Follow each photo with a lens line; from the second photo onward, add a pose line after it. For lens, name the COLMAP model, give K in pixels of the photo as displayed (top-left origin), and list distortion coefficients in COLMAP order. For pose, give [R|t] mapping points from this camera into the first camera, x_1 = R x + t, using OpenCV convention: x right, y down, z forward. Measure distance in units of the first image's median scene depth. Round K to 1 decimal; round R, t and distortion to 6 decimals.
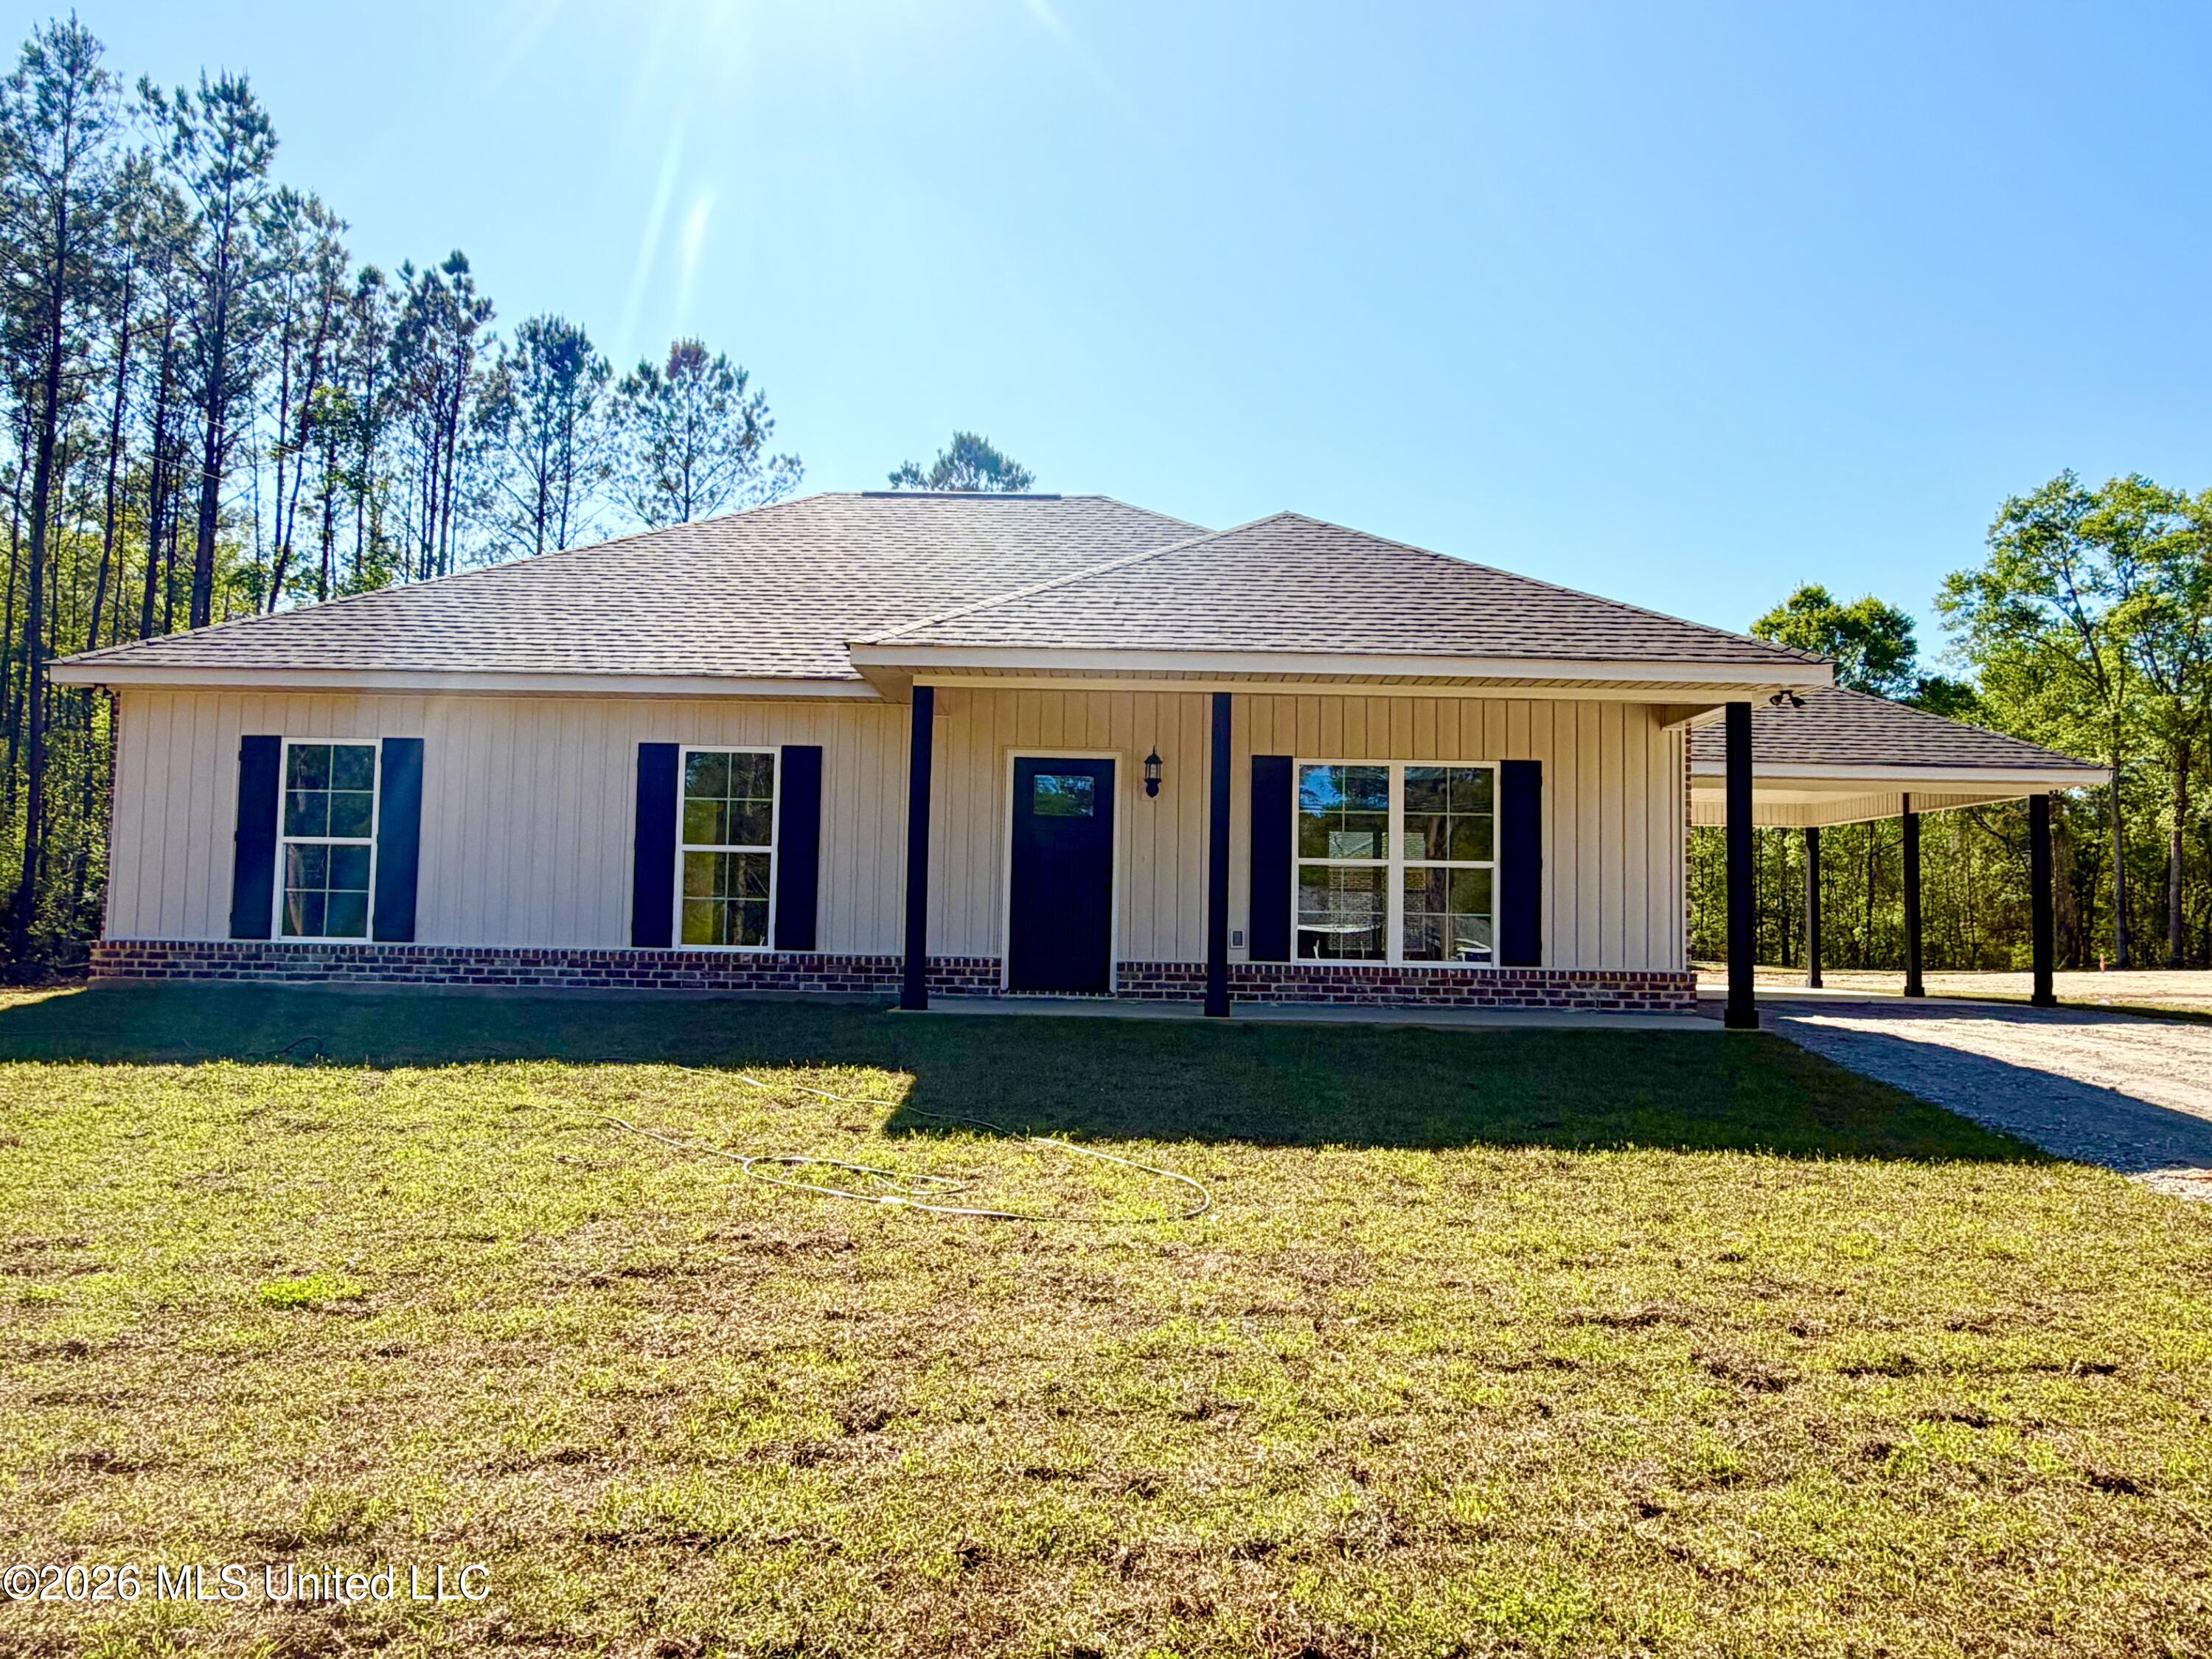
lens RADIAL K [[1492.7, 0, 1102.2], [0, 1492.7, 840.5], [0, 0, 1]] dist [-0.004263, 0.001976]
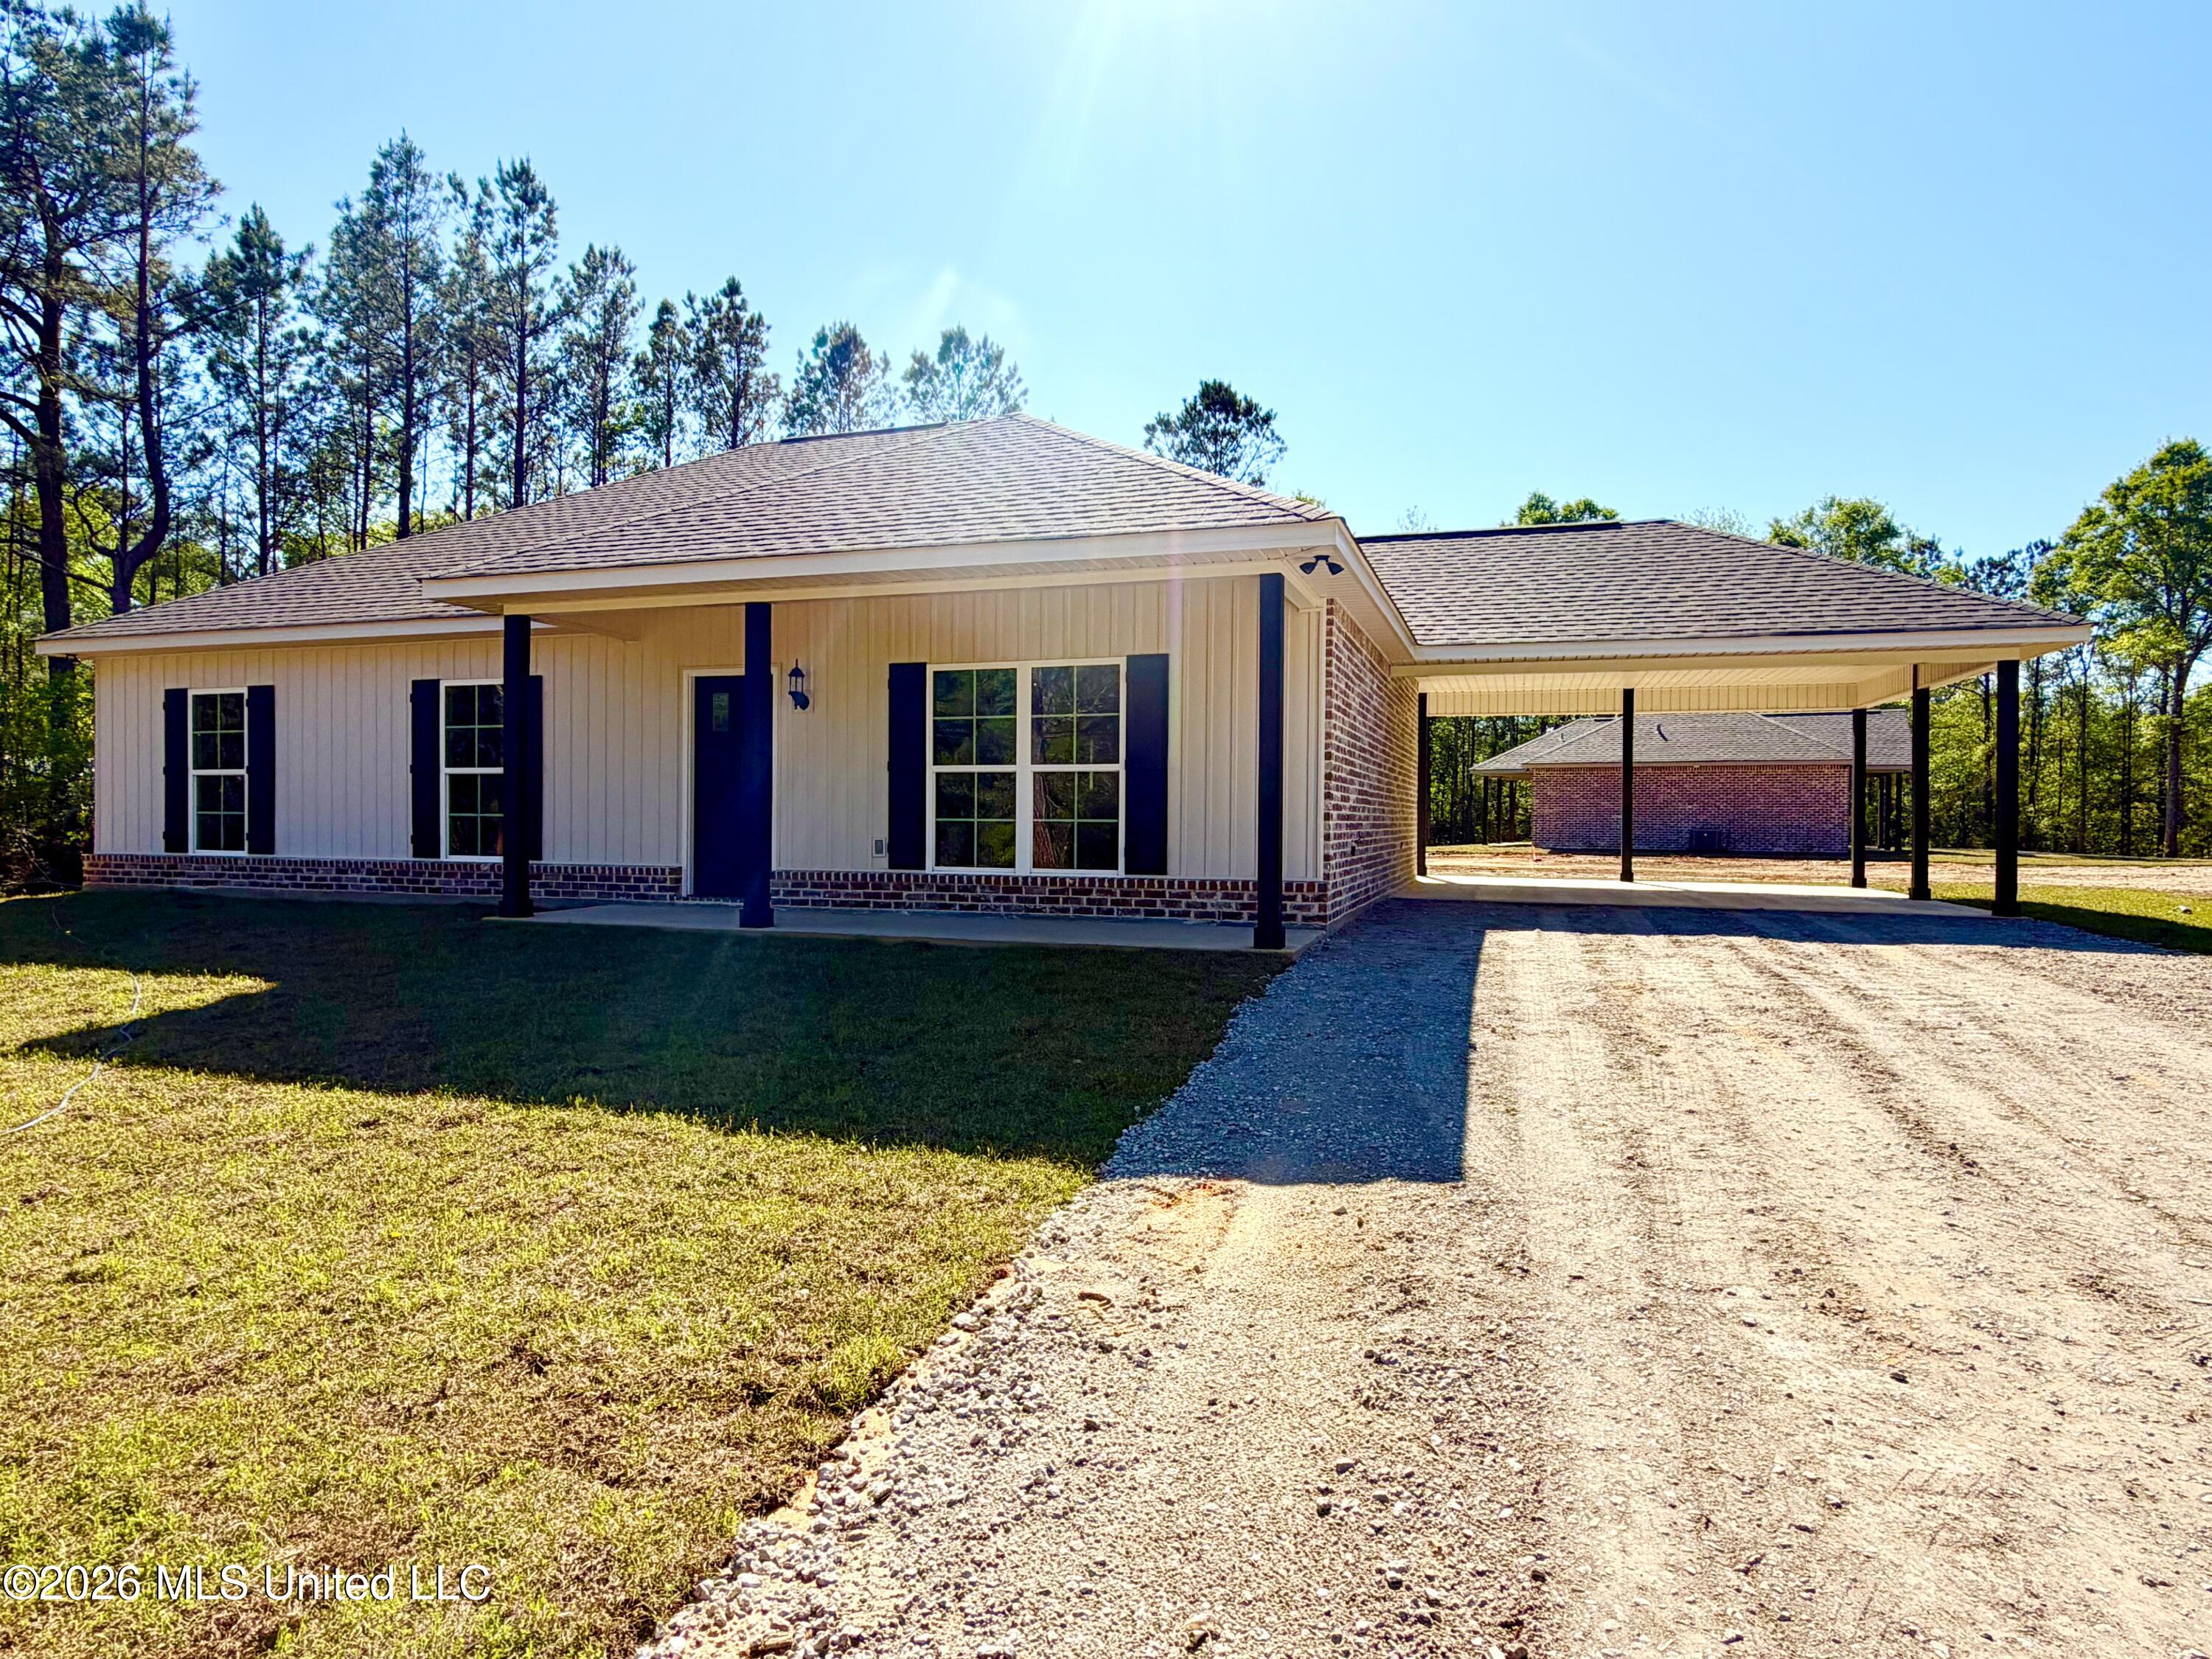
lens RADIAL K [[1259.7, 0, 1106.0], [0, 1259.7, 829.5], [0, 0, 1]] dist [-0.002419, 0.000259]
pose [[0.951448, -0.010833, -0.307620, 0.496767], [0.031271, 0.997612, 0.061588, 0.006247], [0.306218, -0.068218, 0.949514, 0.238500]]
